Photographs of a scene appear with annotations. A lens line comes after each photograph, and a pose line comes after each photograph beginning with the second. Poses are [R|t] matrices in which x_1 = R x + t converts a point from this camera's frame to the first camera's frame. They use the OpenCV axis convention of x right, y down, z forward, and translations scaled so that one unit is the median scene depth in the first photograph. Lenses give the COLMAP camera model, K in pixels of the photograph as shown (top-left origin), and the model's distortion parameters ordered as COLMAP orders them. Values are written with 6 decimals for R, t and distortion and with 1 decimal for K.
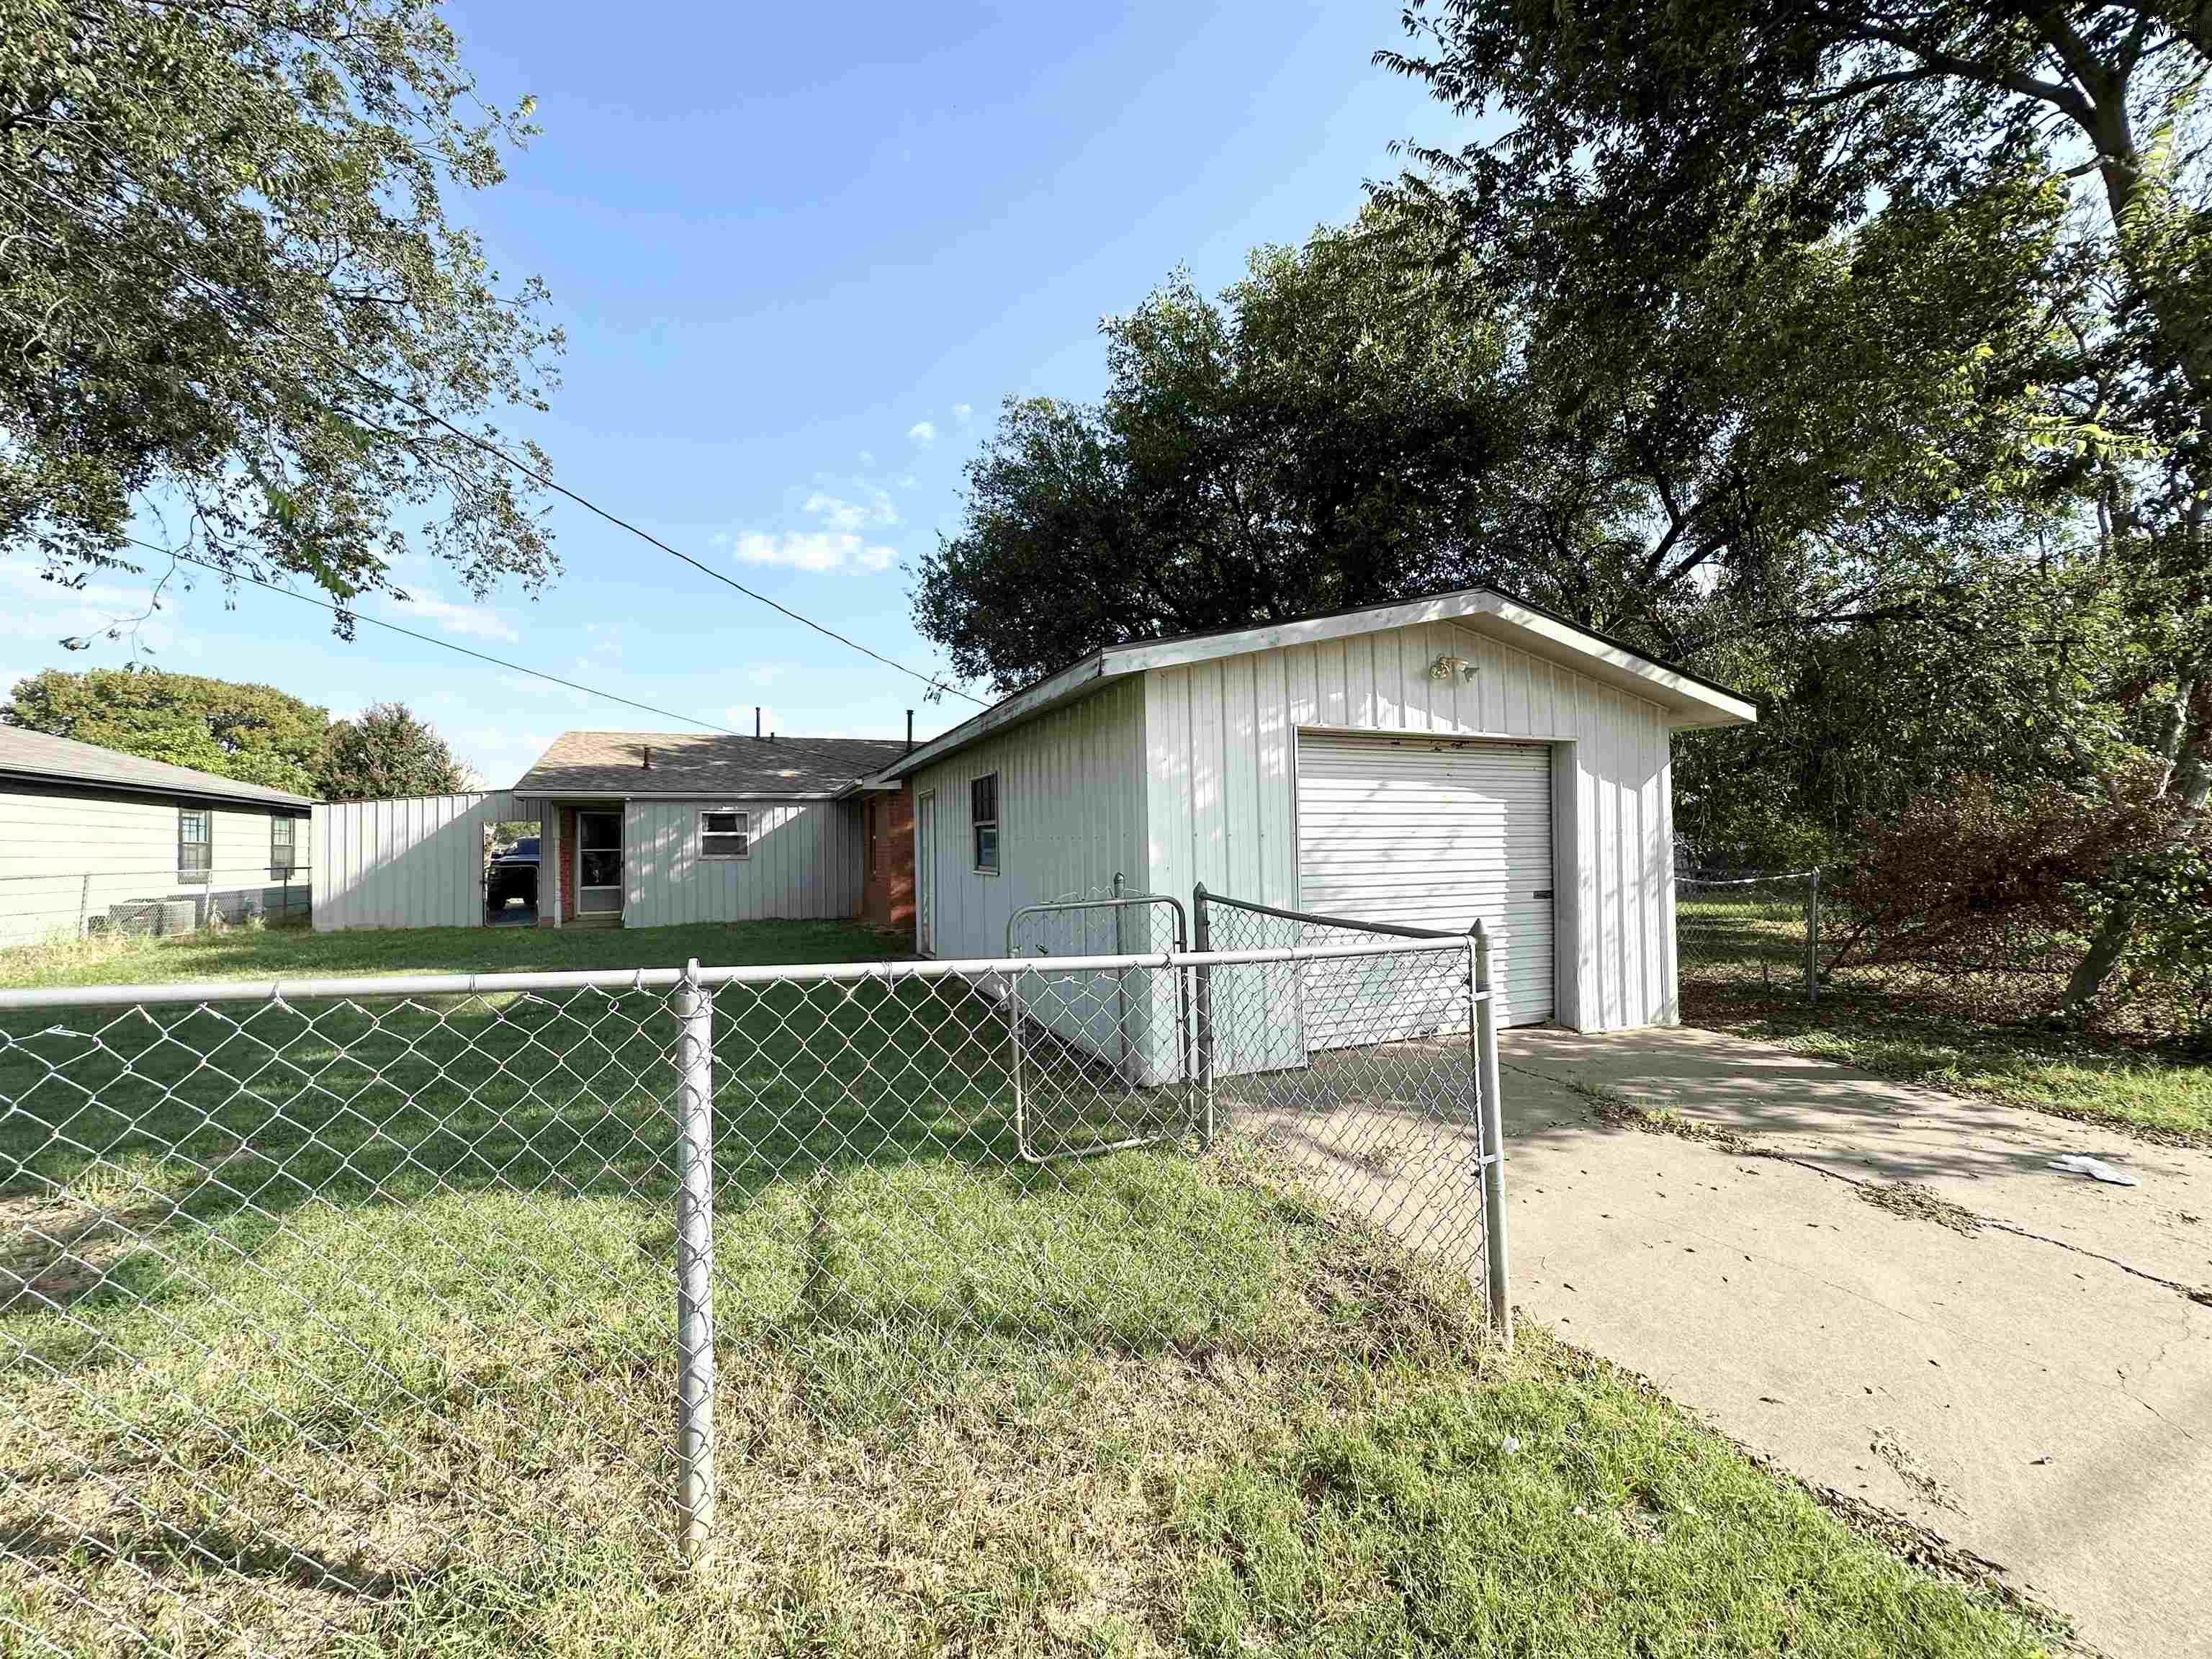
lens RADIAL K [[880.9, 0, 1105.6], [0, 880.9, 832.8], [0, 0, 1]] dist [-0.005686, 0.001146]
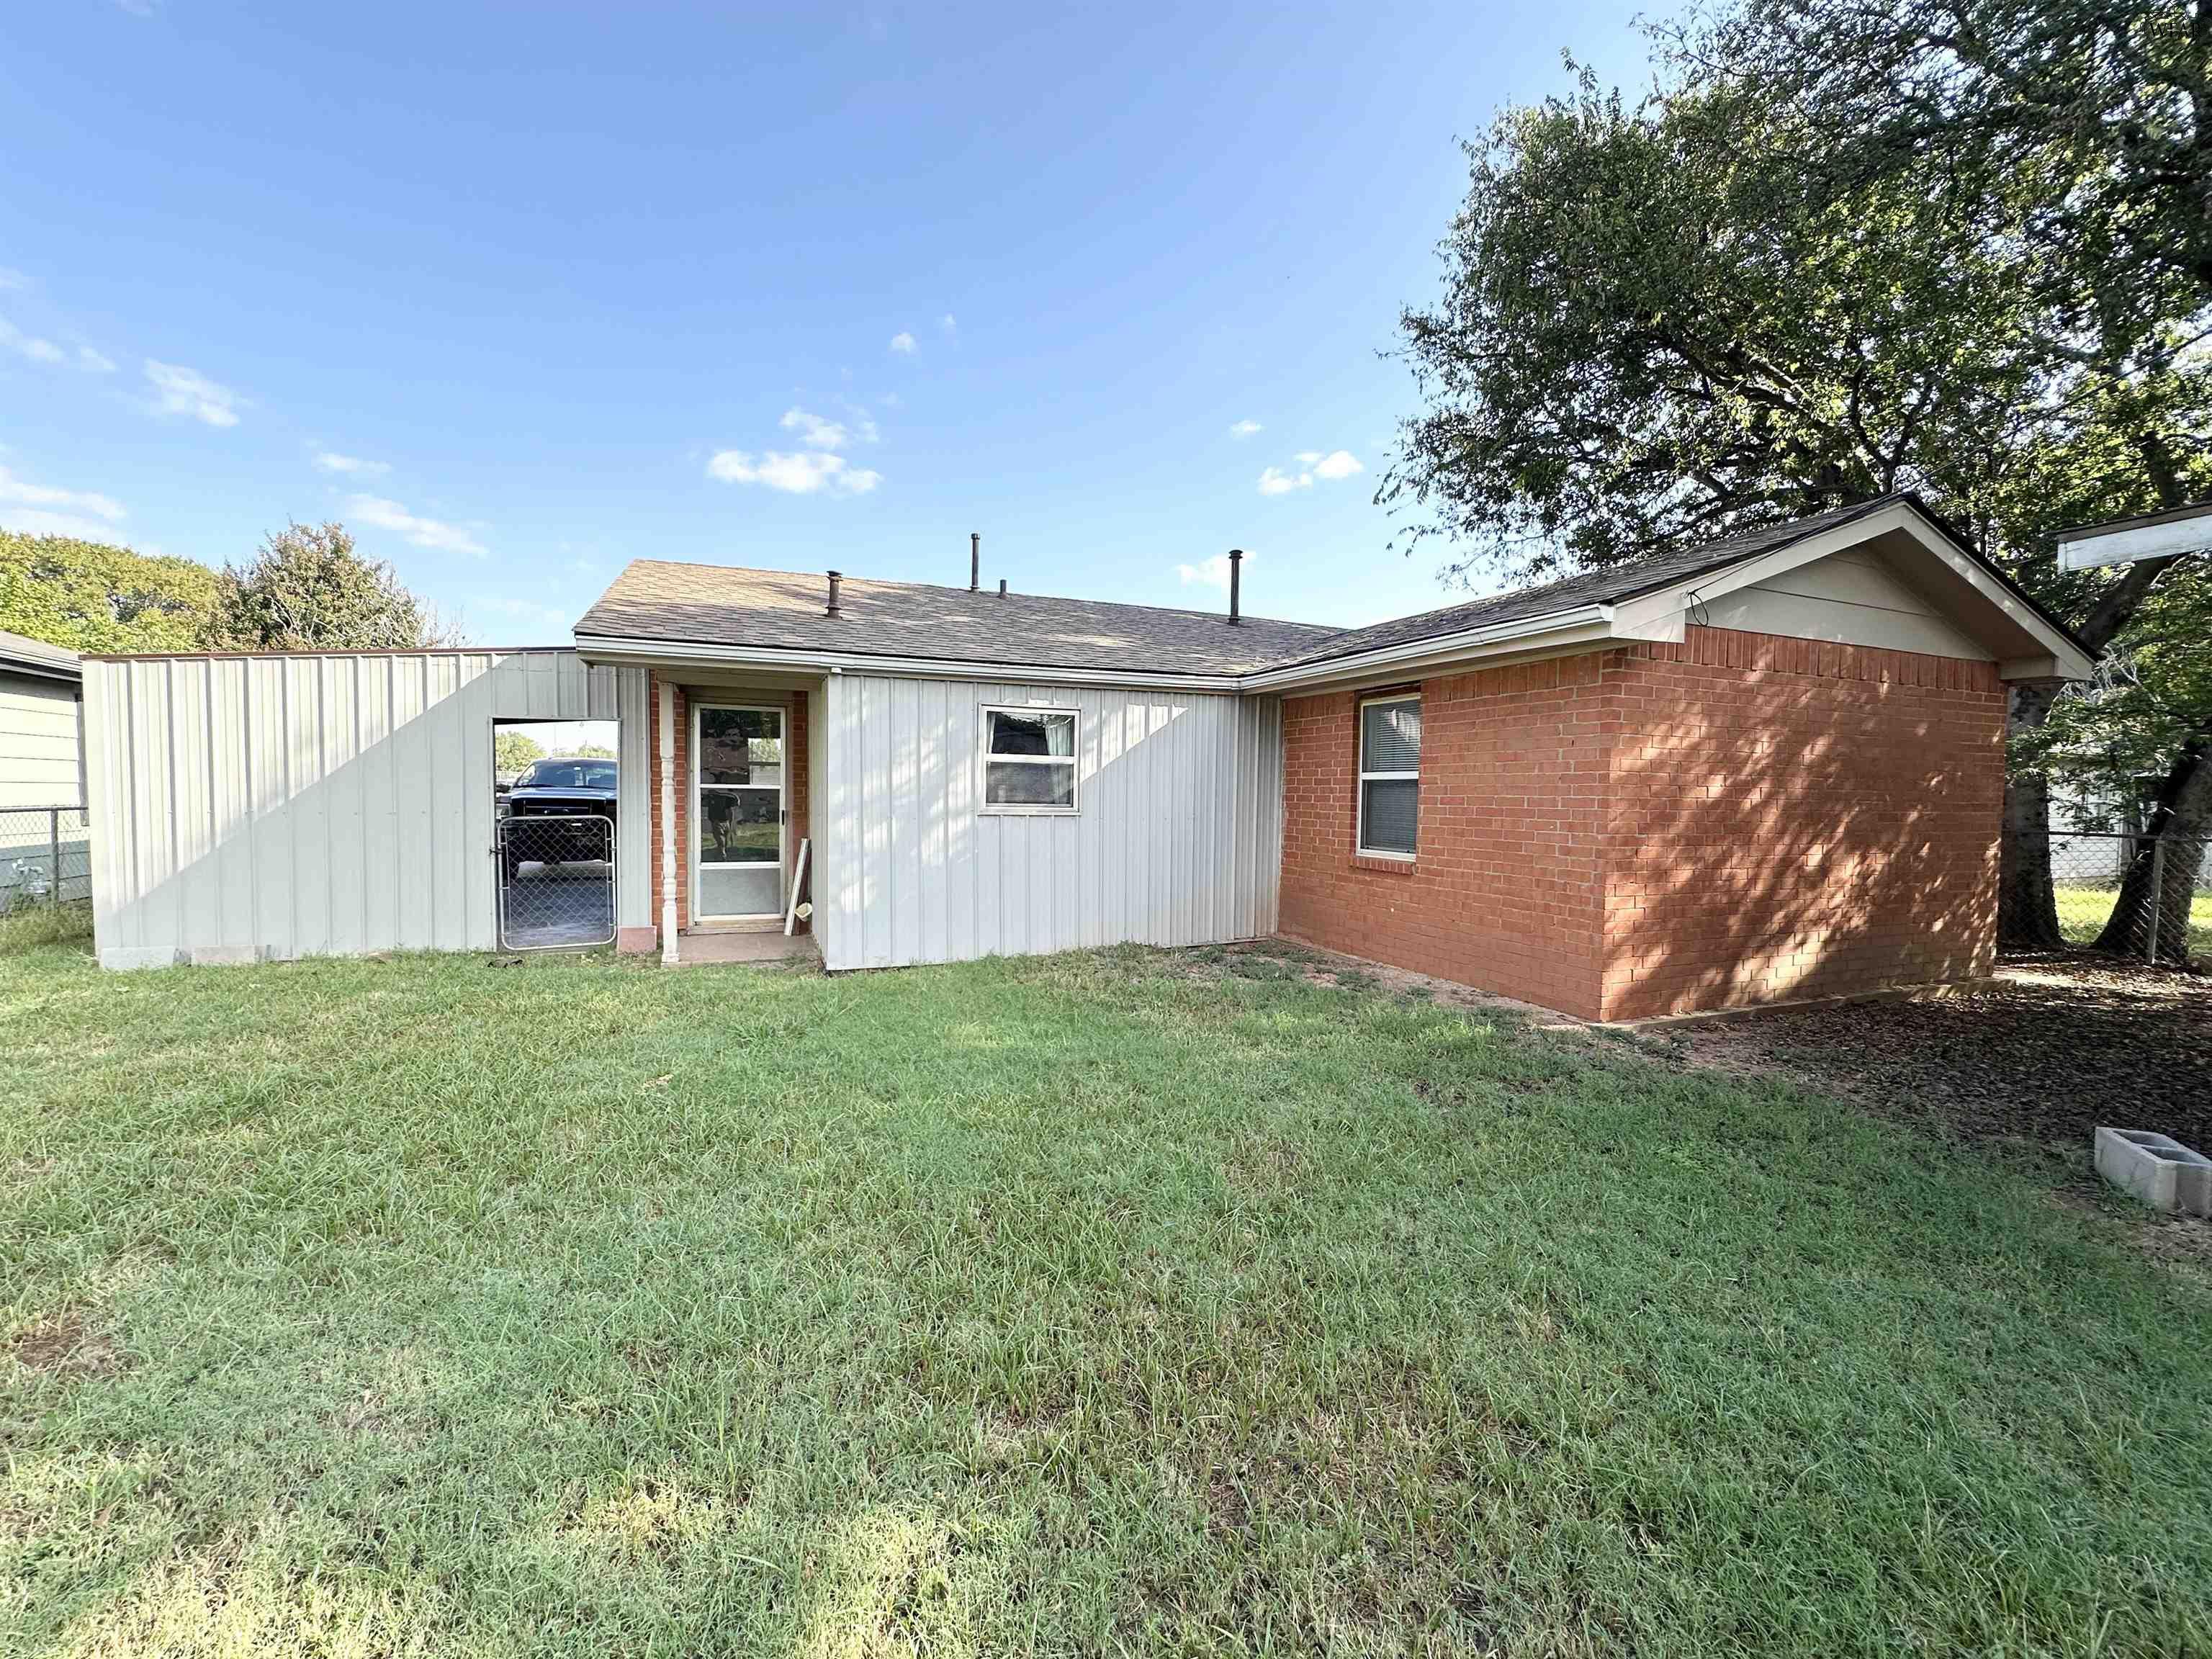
lens RADIAL K [[857.7, 0, 1038.1], [0, 857.7, 823.6], [0, 0, 1]] dist [-0.000557, 0.004443]
pose [[0.999369, 0.029175, -0.020284, -0.436839], [-0.027985, 0.998003, 0.056631, 0.009232], [0.021895, -0.056028, 0.998189, 0.588749]]
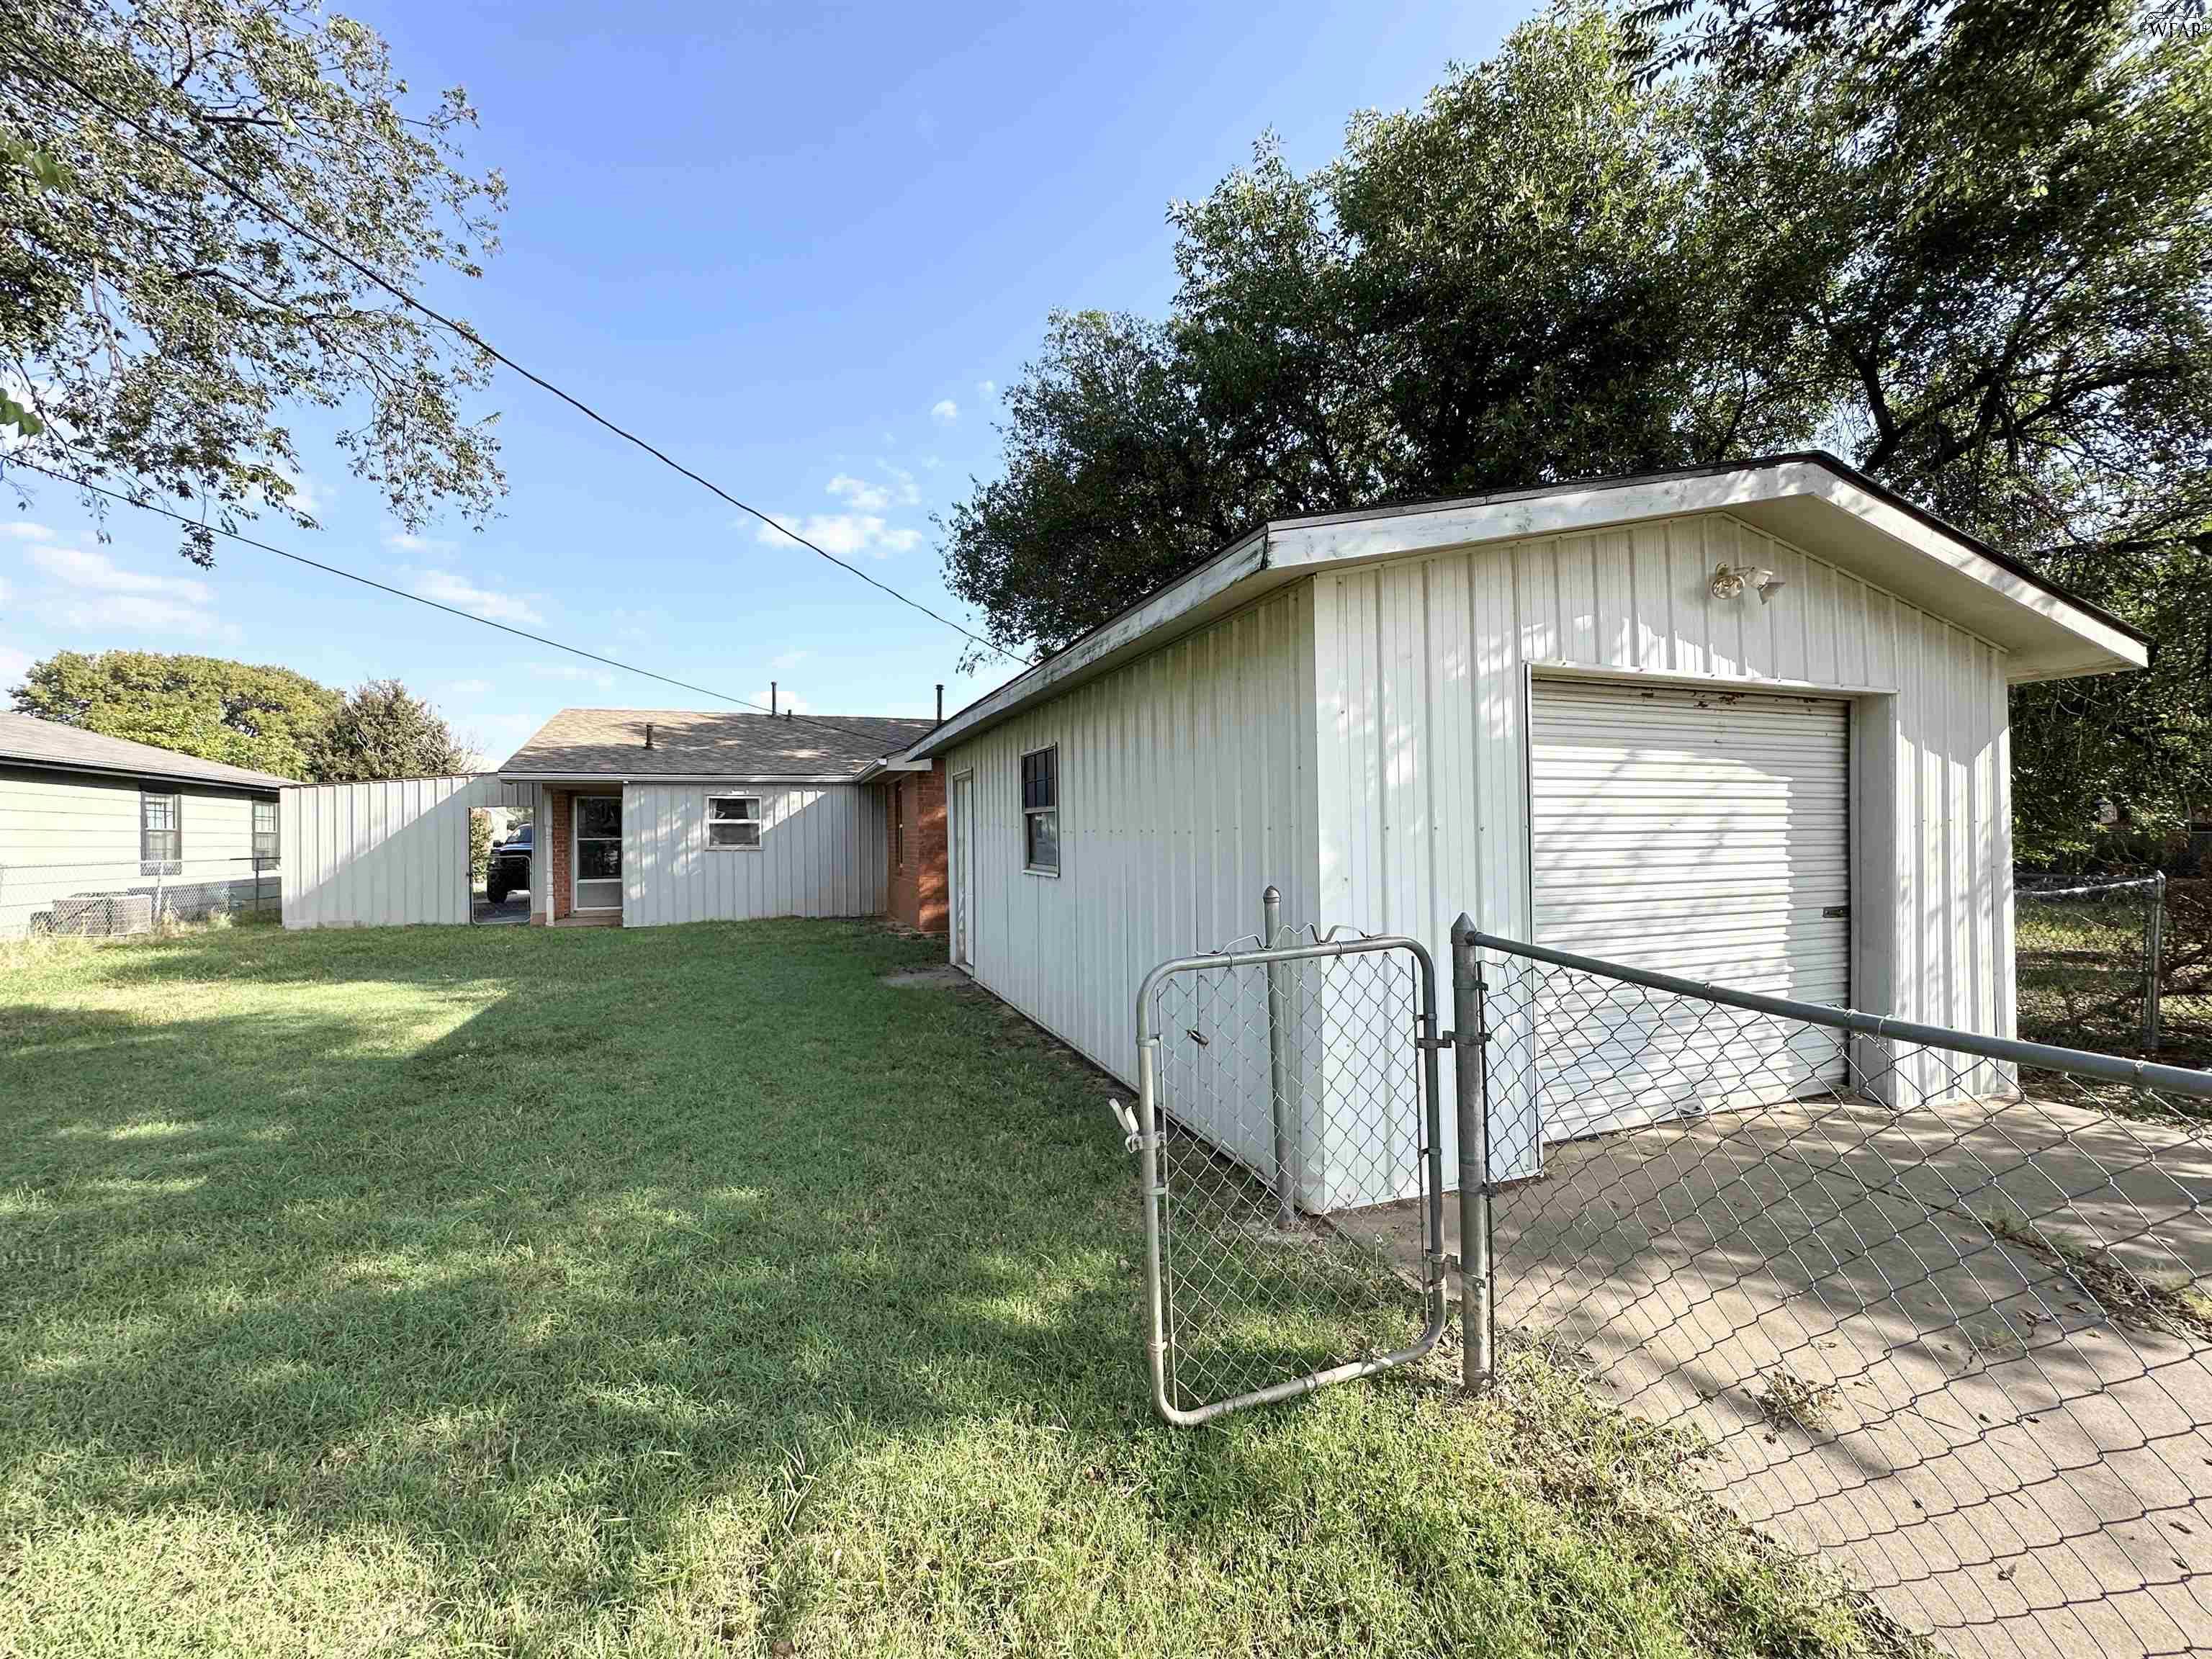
lens RADIAL K [[880.9, 0, 1105.6], [0, 880.9, 832.8], [0, 0, 1]] dist [-0.005686, 0.001146]
pose [[0.999577, 0.002133, -0.028988, -0.031730], [-0.001686, 0.999880, 0.015430, -0.001539], [0.029017, -0.015374, 0.999461, 0.123442]]
